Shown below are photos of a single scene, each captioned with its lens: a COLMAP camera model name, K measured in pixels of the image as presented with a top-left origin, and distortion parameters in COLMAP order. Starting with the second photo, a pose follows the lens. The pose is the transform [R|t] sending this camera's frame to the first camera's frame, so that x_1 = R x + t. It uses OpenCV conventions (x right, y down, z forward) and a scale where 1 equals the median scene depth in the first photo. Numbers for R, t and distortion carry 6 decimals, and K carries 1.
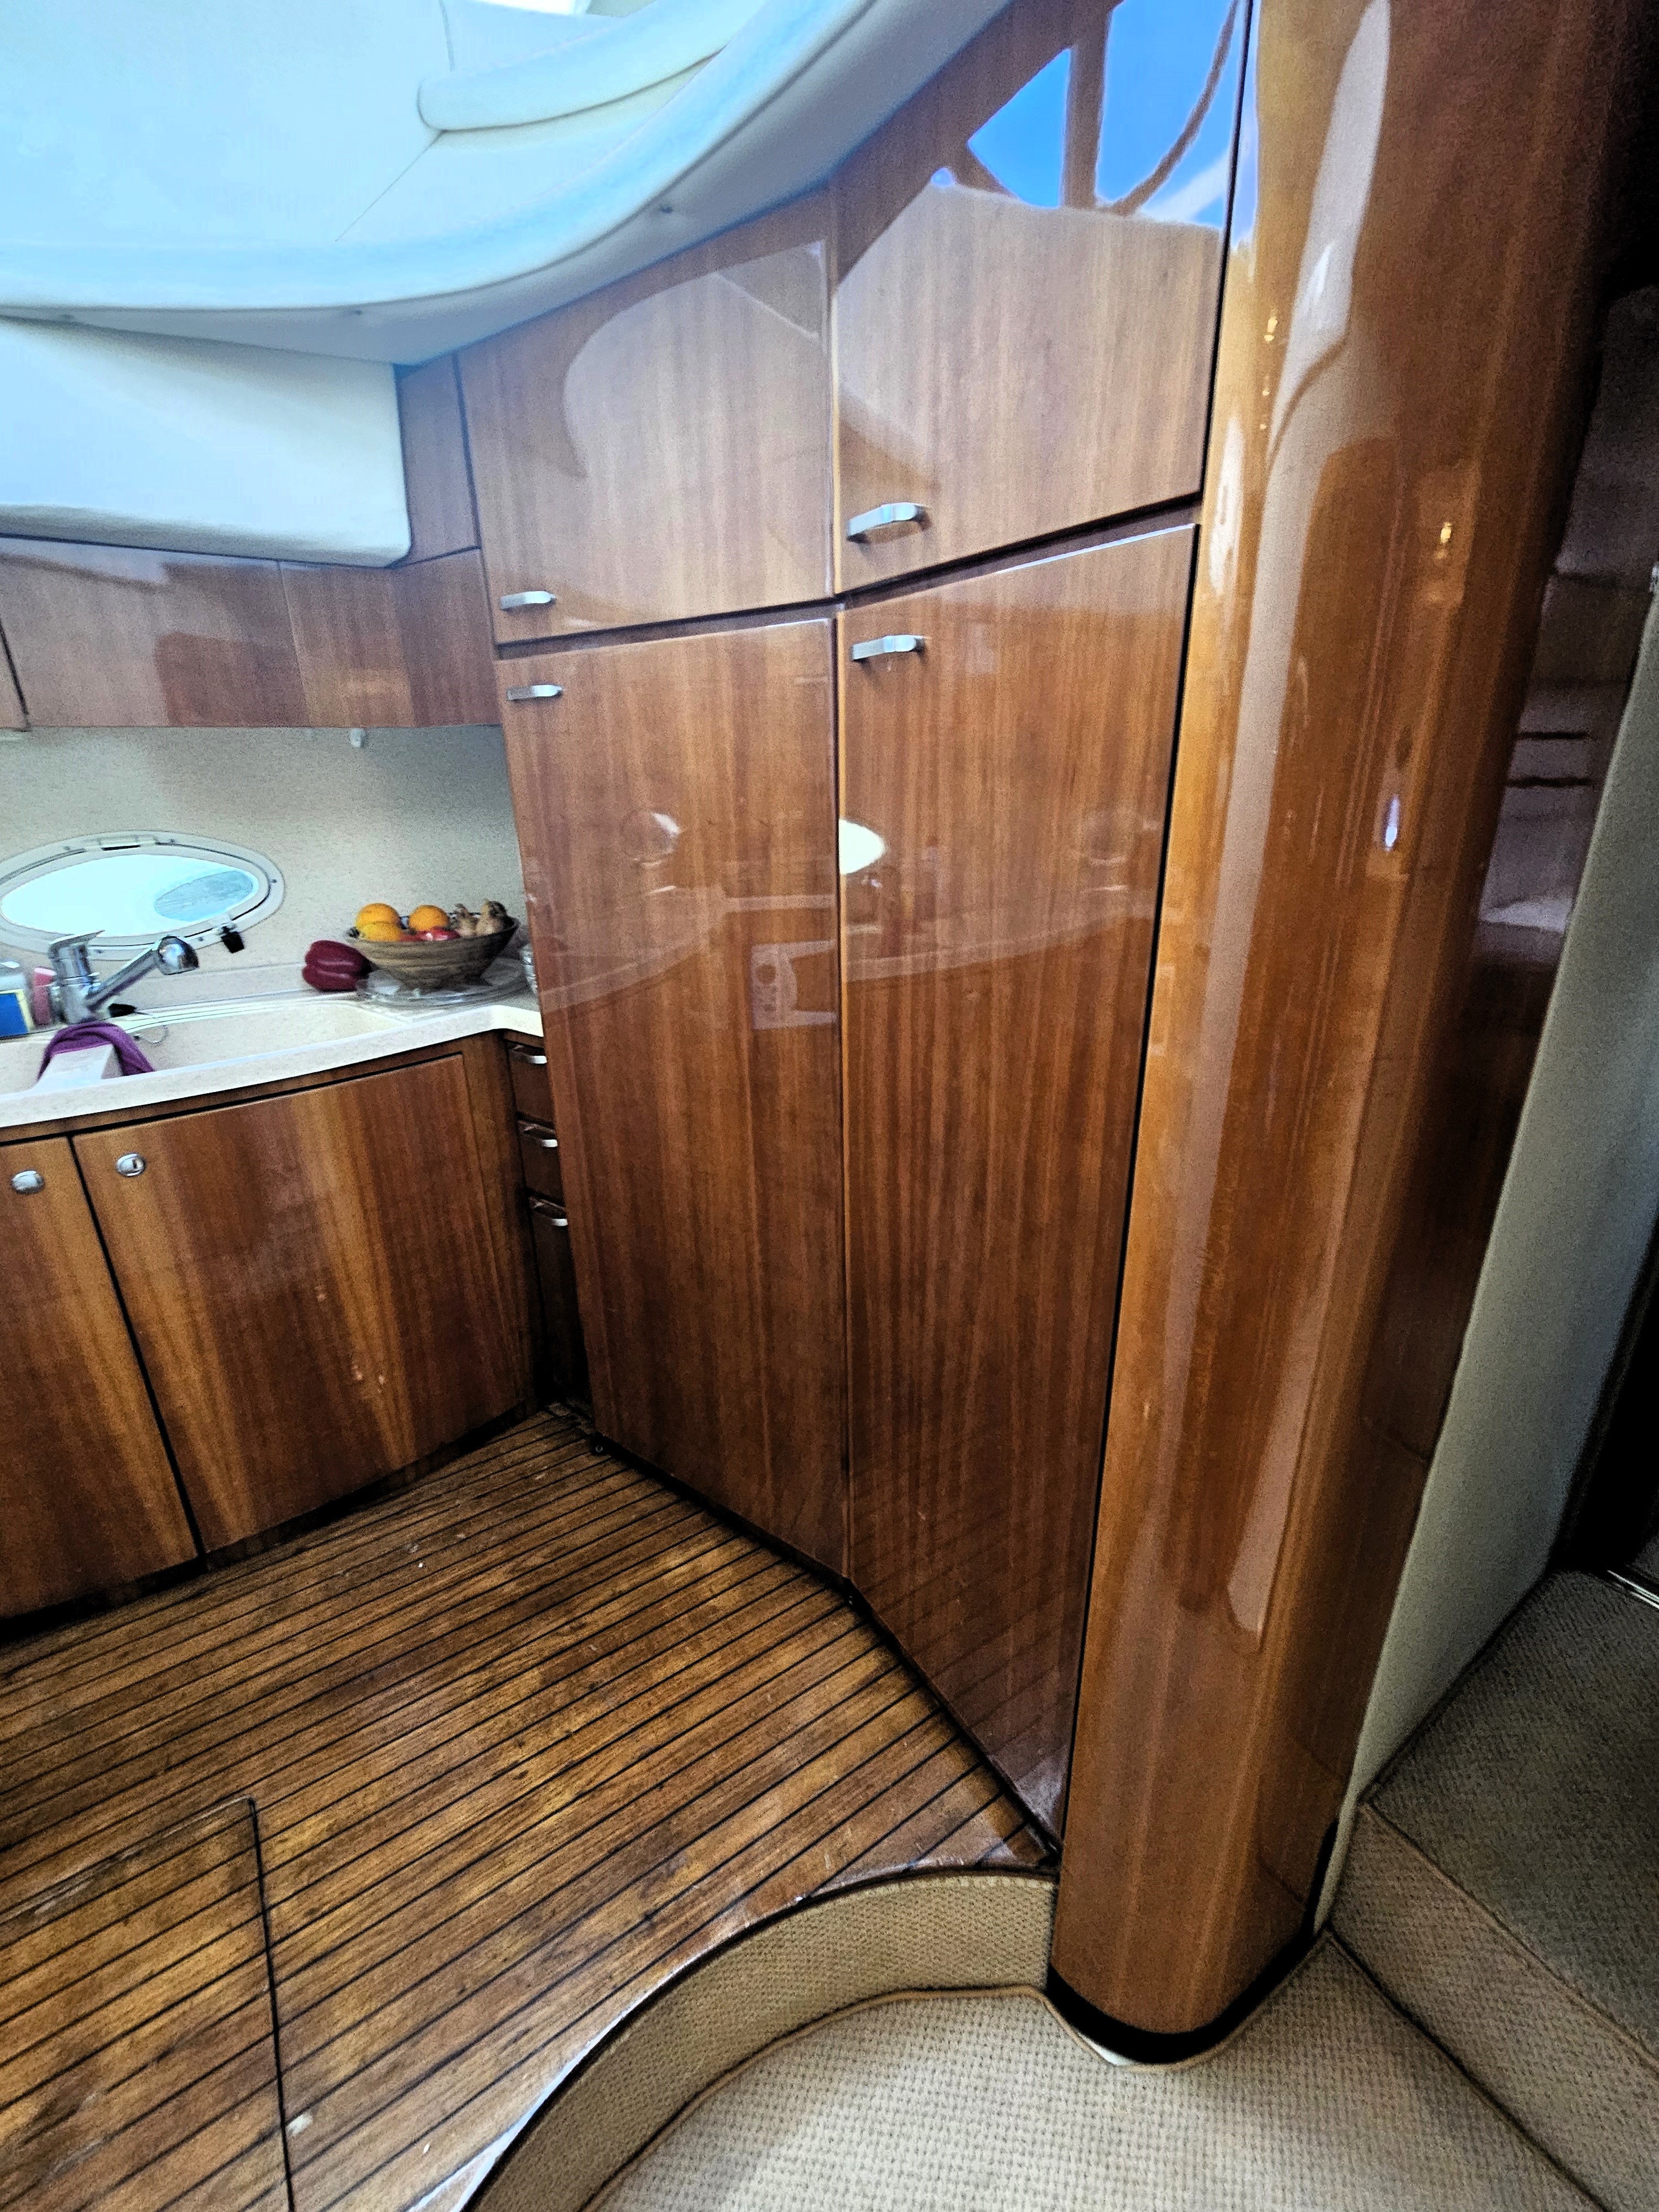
lens RADIAL K [[922.1, 0, 837.6], [0, 922.1, 1105.4], [0, 0, 1]] dist [-0.003822, 0.000674]
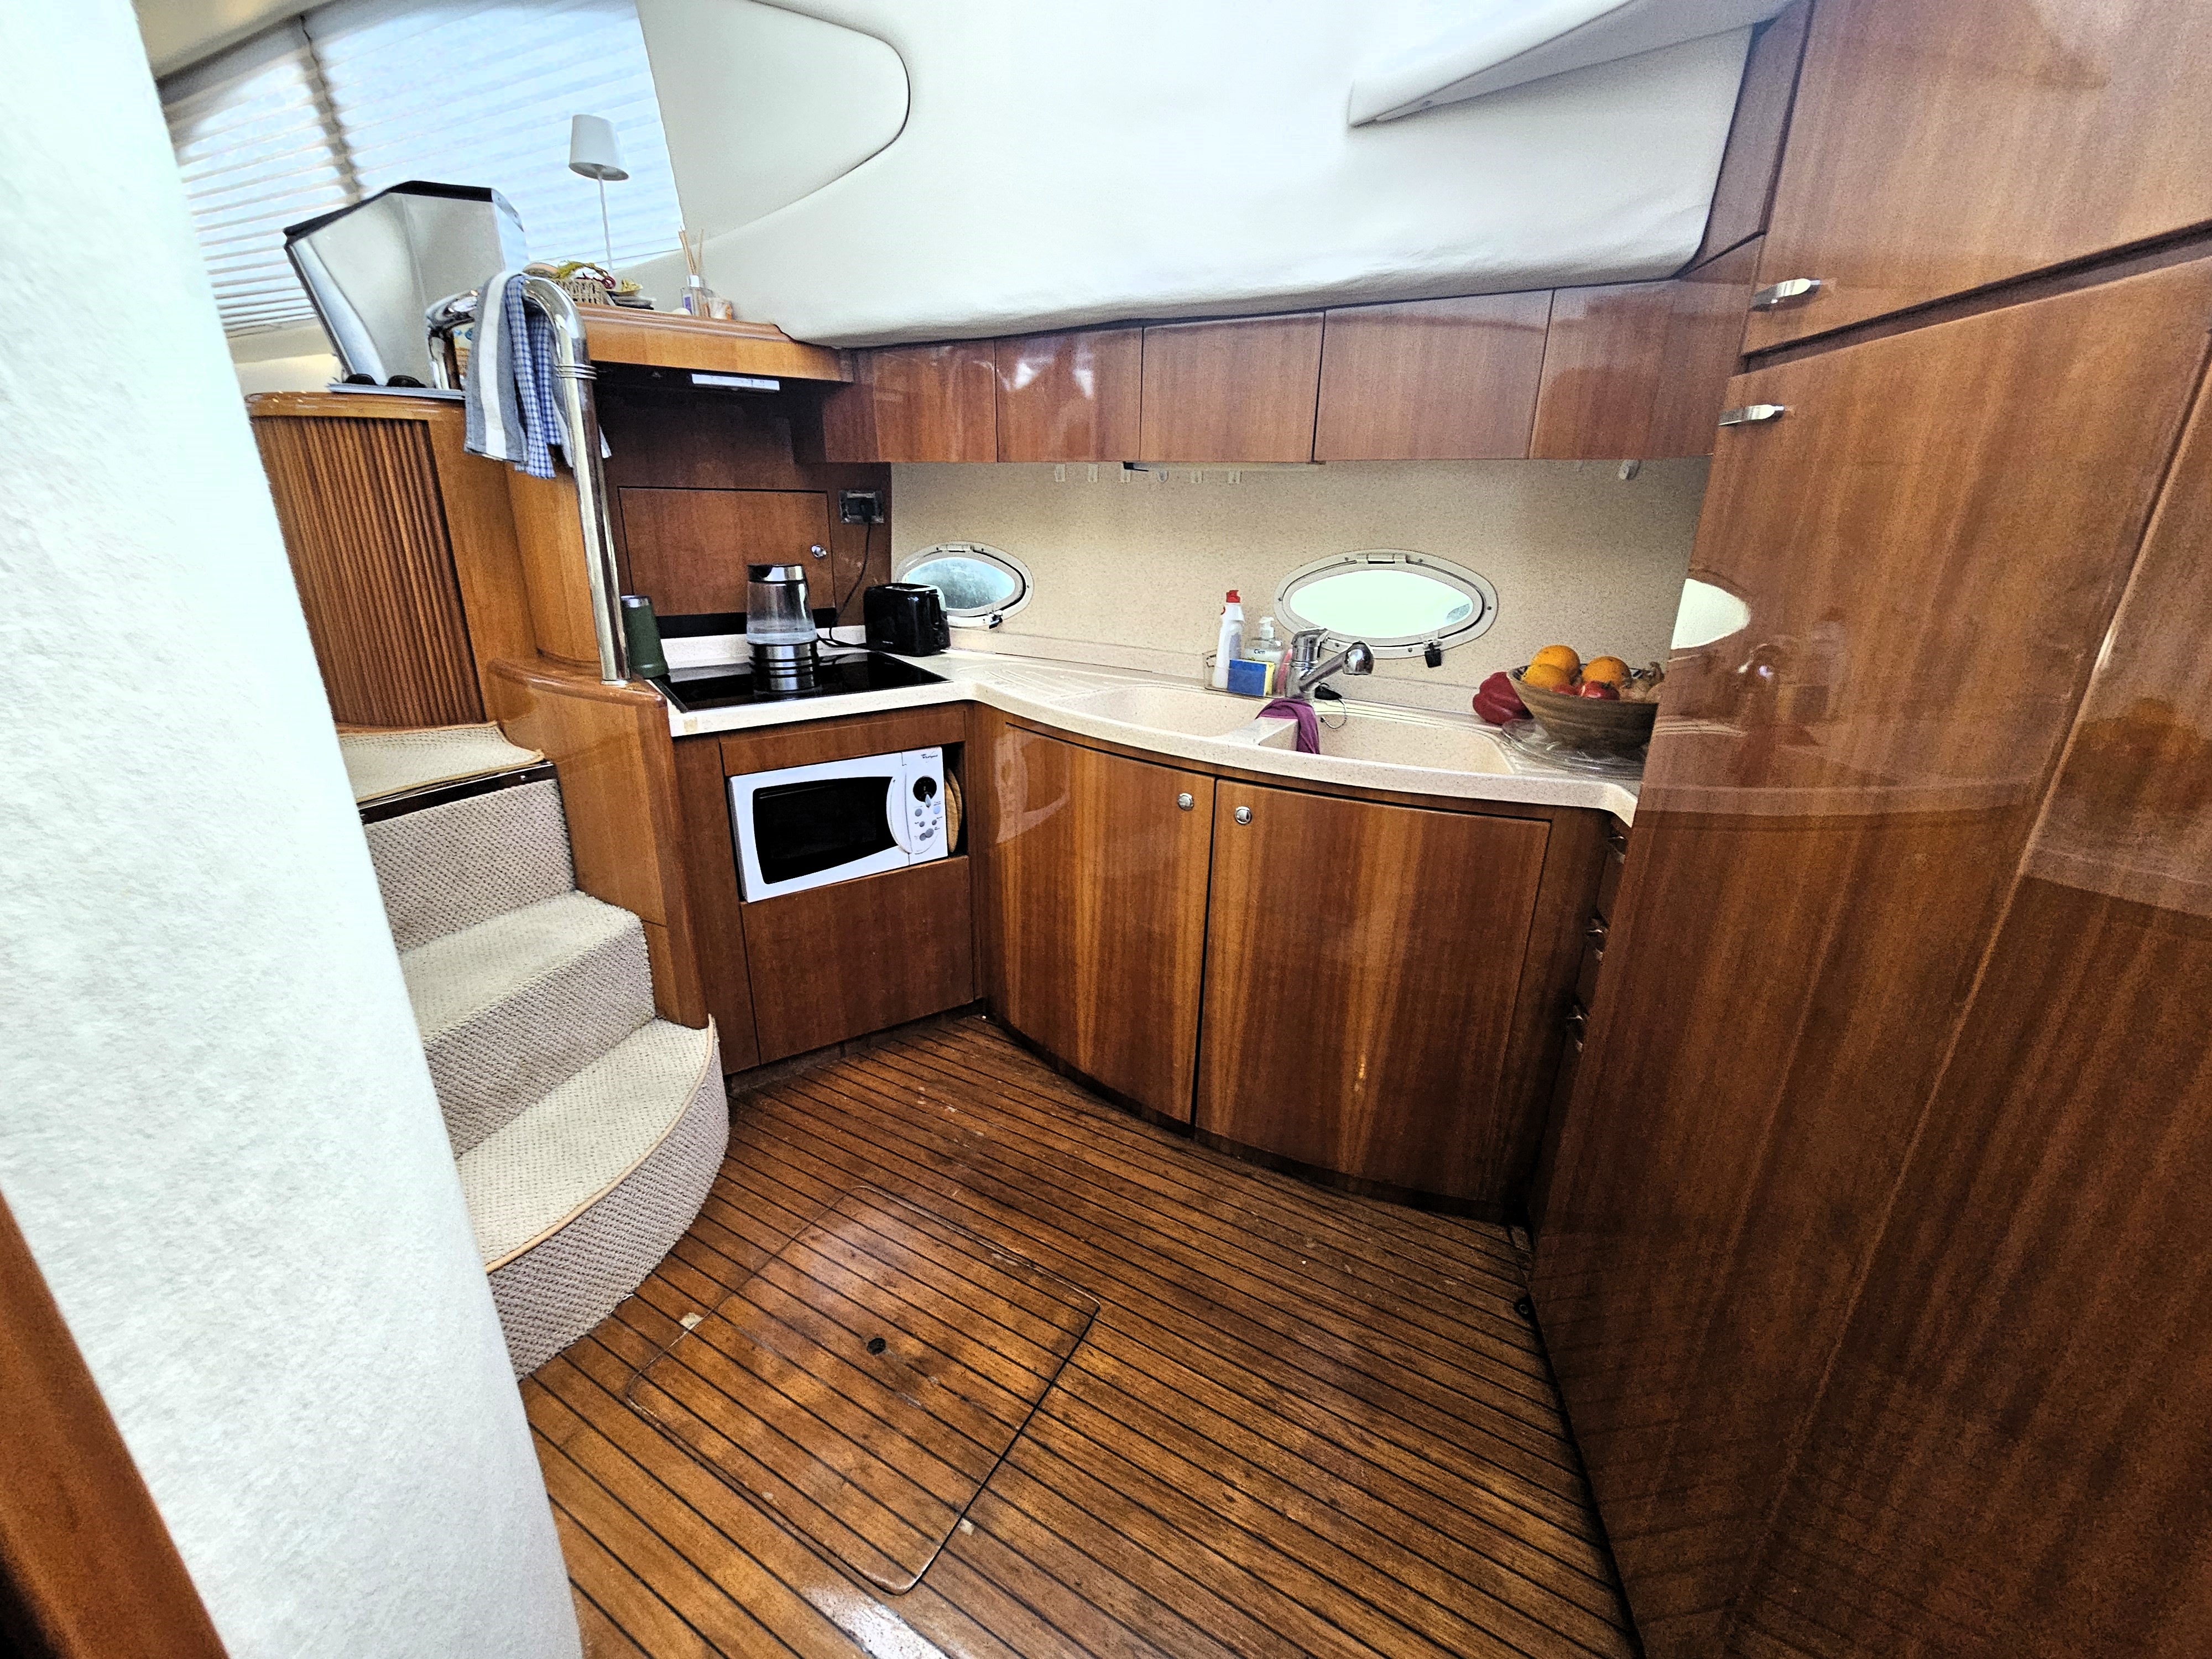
lens RADIAL K [[922.1, 0, 1105.6], [0, 922.1, 824.4], [0, 0, 1]] dist [-0.003822, 0.000674]
pose [[0.417879, 0.329347, -0.846704, 0.189846], [-0.334842, 0.922201, 0.193458, -0.092136], [0.844546, 0.202670, 0.495648, 0.212546]]
